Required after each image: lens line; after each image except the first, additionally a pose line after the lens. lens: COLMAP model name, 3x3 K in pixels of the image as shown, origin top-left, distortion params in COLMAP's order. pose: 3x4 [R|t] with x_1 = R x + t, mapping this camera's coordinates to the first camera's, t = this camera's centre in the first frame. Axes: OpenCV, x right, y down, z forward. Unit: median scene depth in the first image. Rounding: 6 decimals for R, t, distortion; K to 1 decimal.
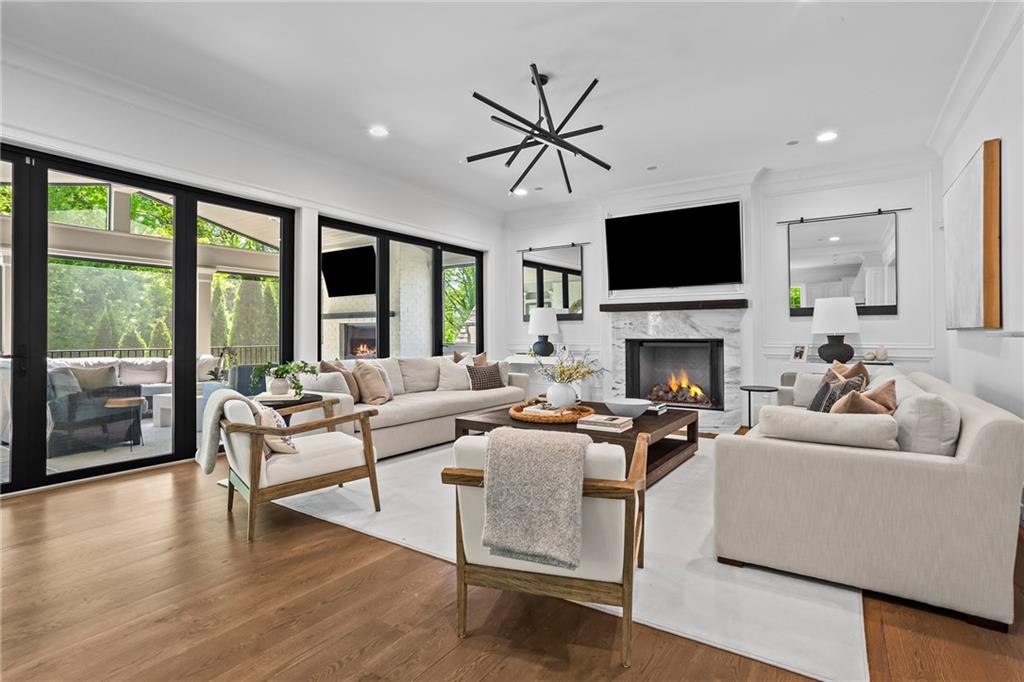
lens RADIAL K [[495.0, 0, 517.1], [0, 495.0, 337.7], [0, 0, 1]] dist [-0.020720, 0.000459]
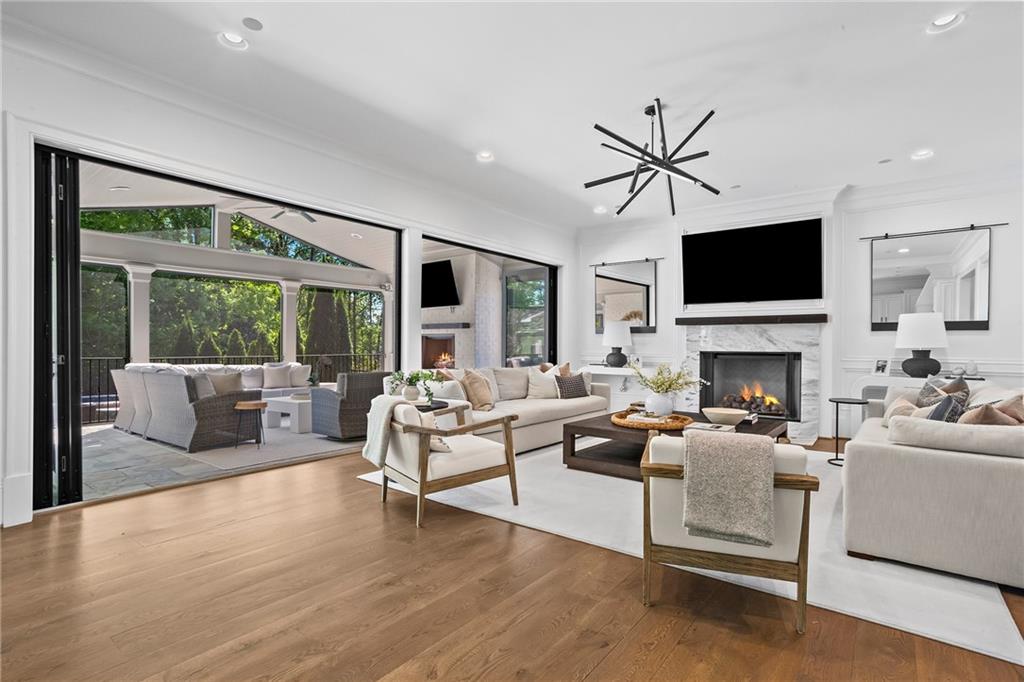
lens RADIAL K [[492.6, 0, 516.4], [0, 492.6, 356.9], [0, 0, 1]] dist [-0.015173, 0.001936]
pose [[0.997859, 0.008719, -0.064821, -0.126393], [-0.007505, 0.999792, 0.018946, -0.003567], [0.064973, -0.018419, 0.997717, -0.066749]]
